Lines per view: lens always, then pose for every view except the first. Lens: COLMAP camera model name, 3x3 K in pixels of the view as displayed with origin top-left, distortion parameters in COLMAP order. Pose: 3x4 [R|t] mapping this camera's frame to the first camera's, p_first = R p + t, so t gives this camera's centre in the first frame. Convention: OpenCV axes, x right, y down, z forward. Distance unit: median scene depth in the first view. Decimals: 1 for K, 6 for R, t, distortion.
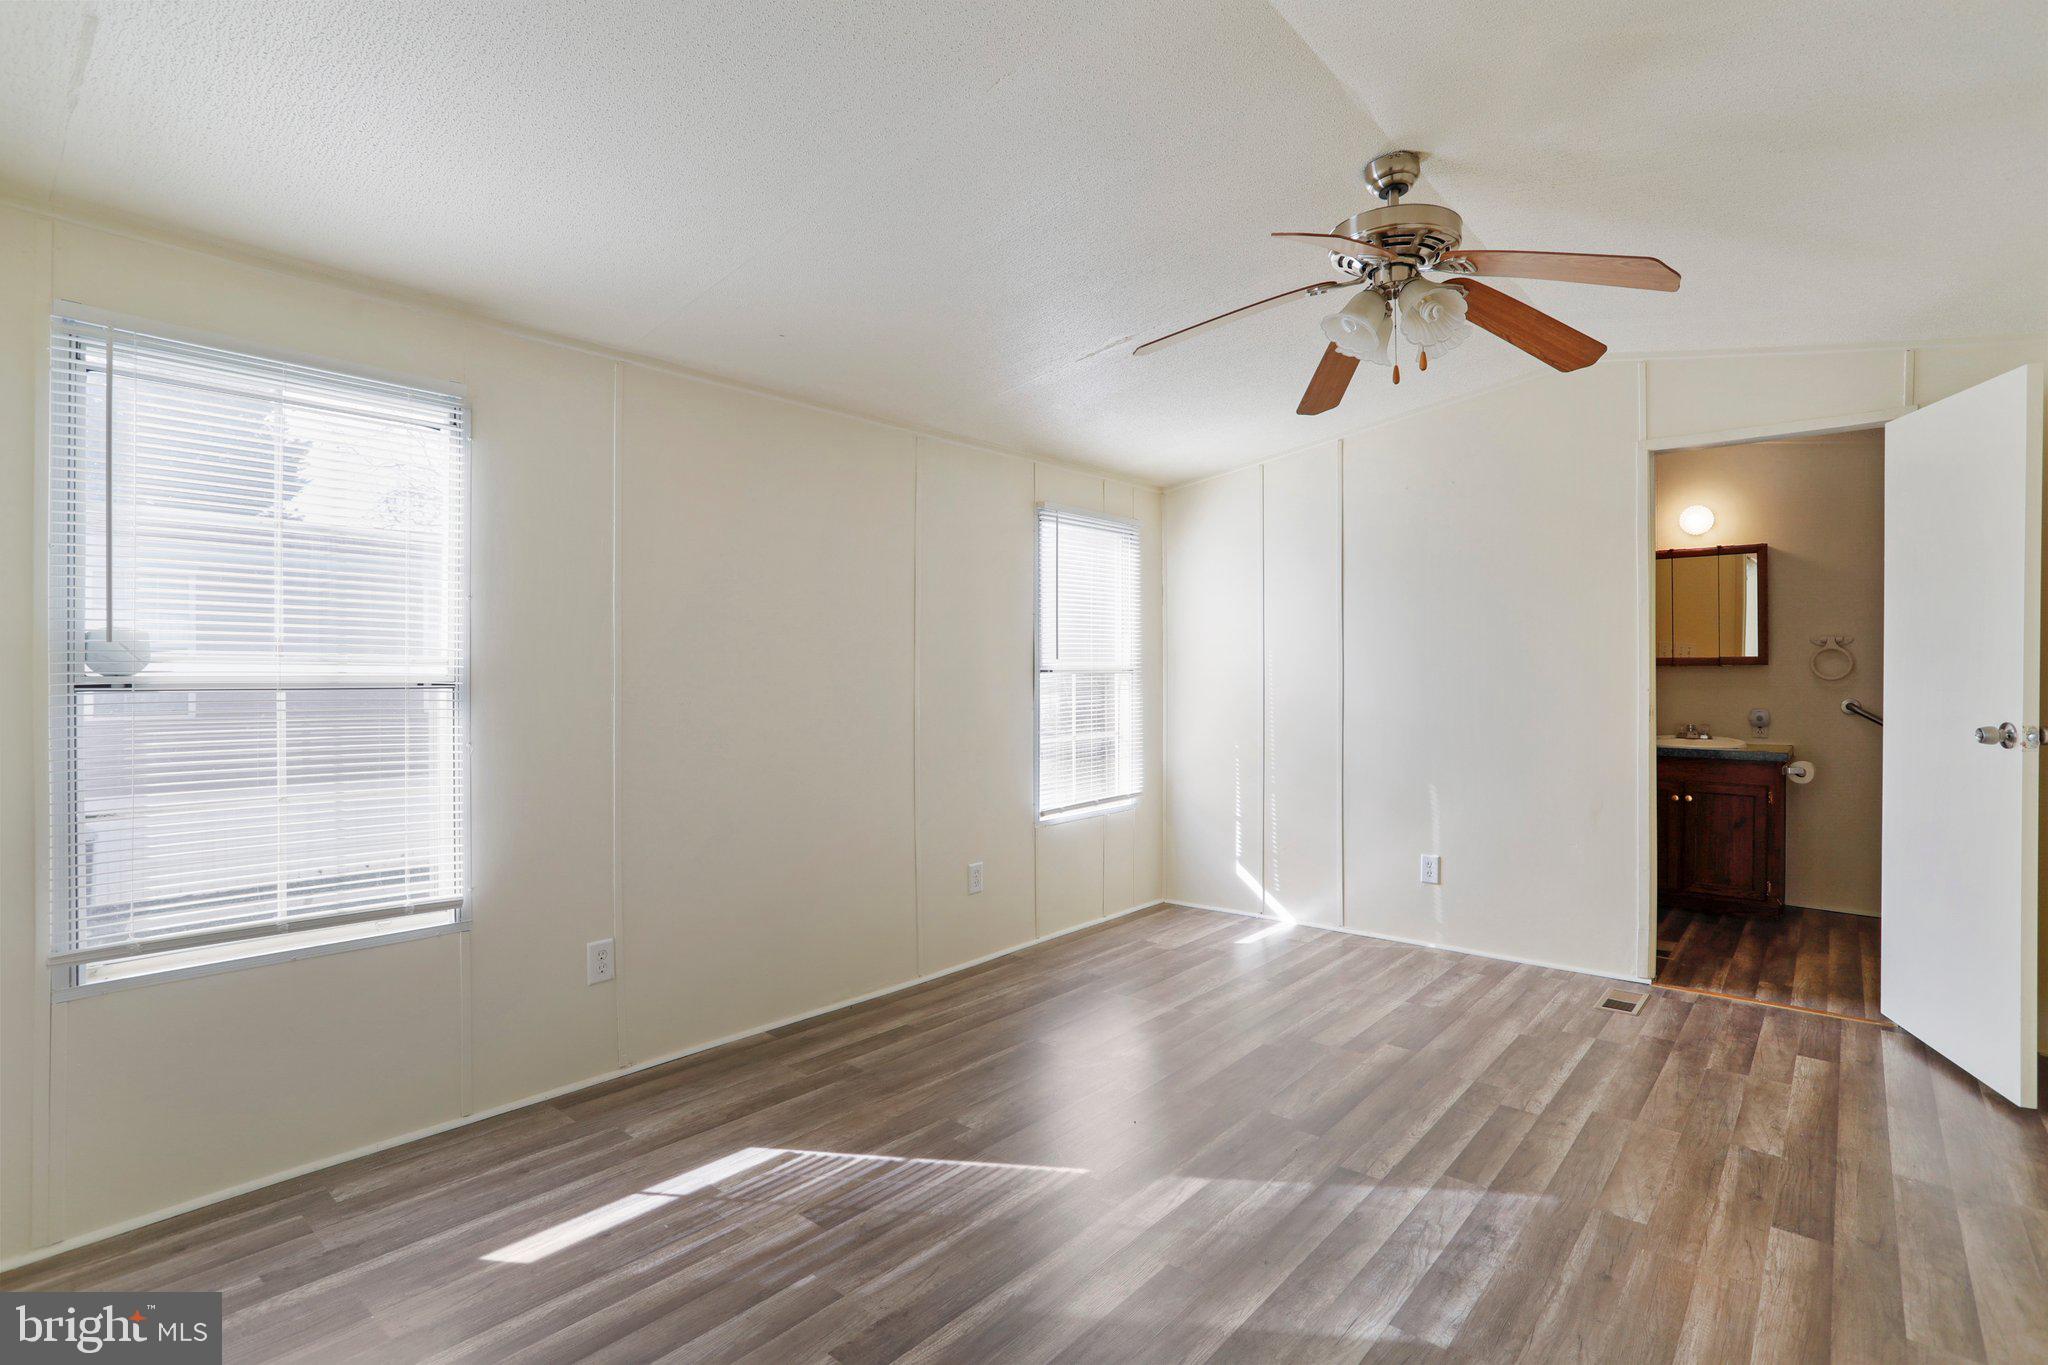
lens RADIAL K [[988.6, 0, 1039.7], [0, 988.6, 674.6], [0, 0, 1]] dist [-0.048984, 0.023027]
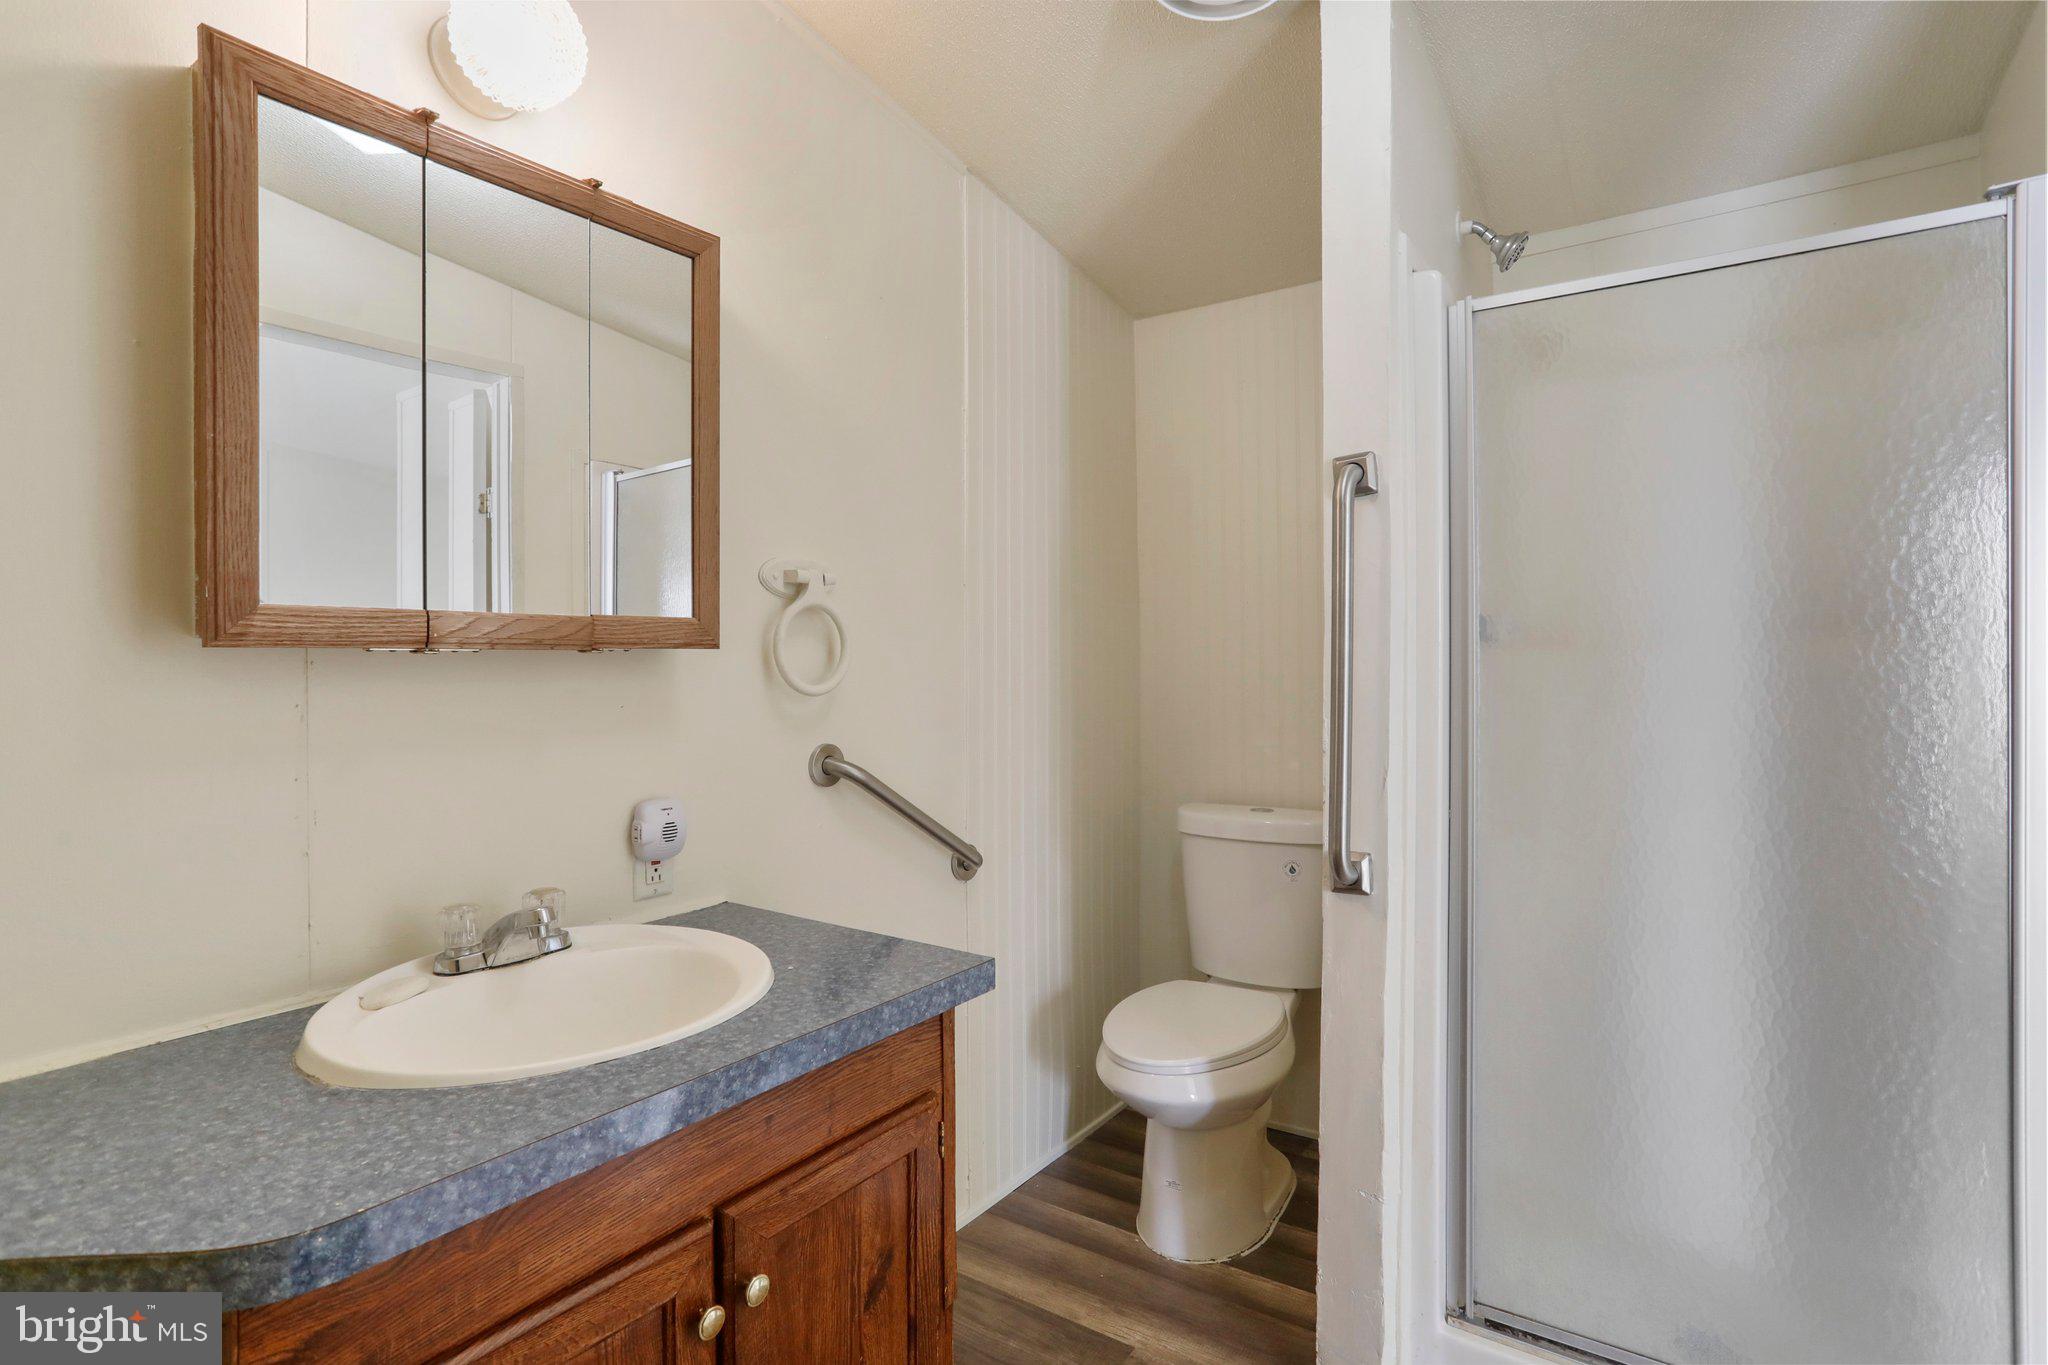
lens RADIAL K [[988.6, 0, 1019.5], [0, 988.6, 670.0], [0, 0, 1]] dist [-0.048984, 0.023027]
pose [[-0.066635, -0.010829, 0.997719, 0.449366], [0.002646, 0.999936, 0.011030, -0.006545], [-0.997774, 0.003375, -0.066602, 0.934996]]
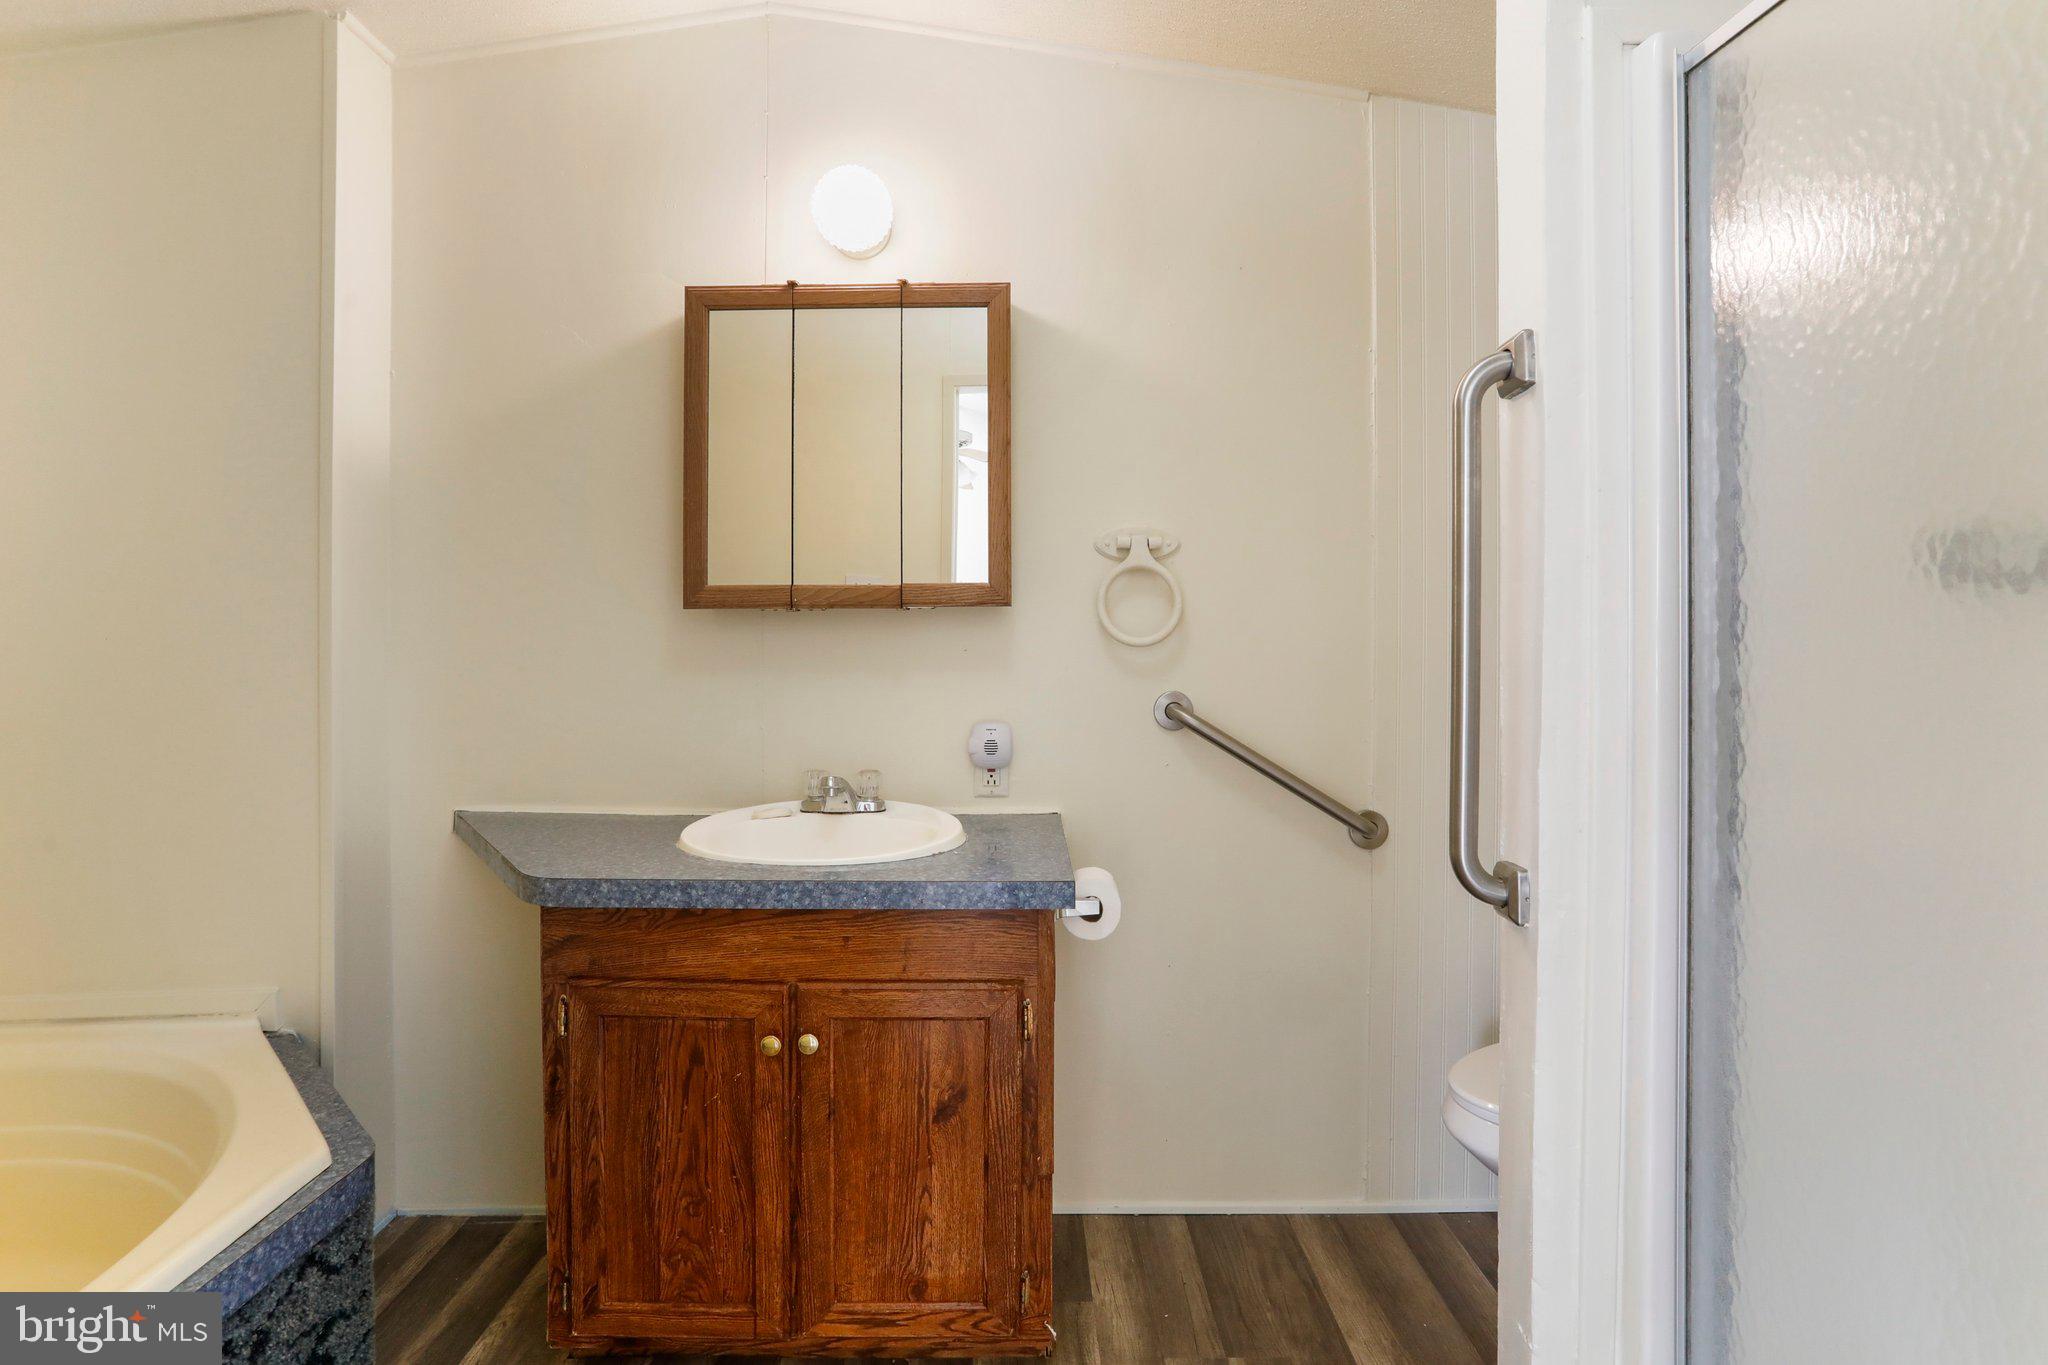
lens RADIAL K [[988.6, 0, 1012.6], [0, 988.6, 632.0], [0, 0, 1]] dist [-0.048984, 0.023027]
pose [[0.775046, -0.007961, 0.631854, 0.513805], [0.003836, 0.999961, 0.007893, -0.003094], [-0.631893, -0.003694, 0.775047, 0.706986]]
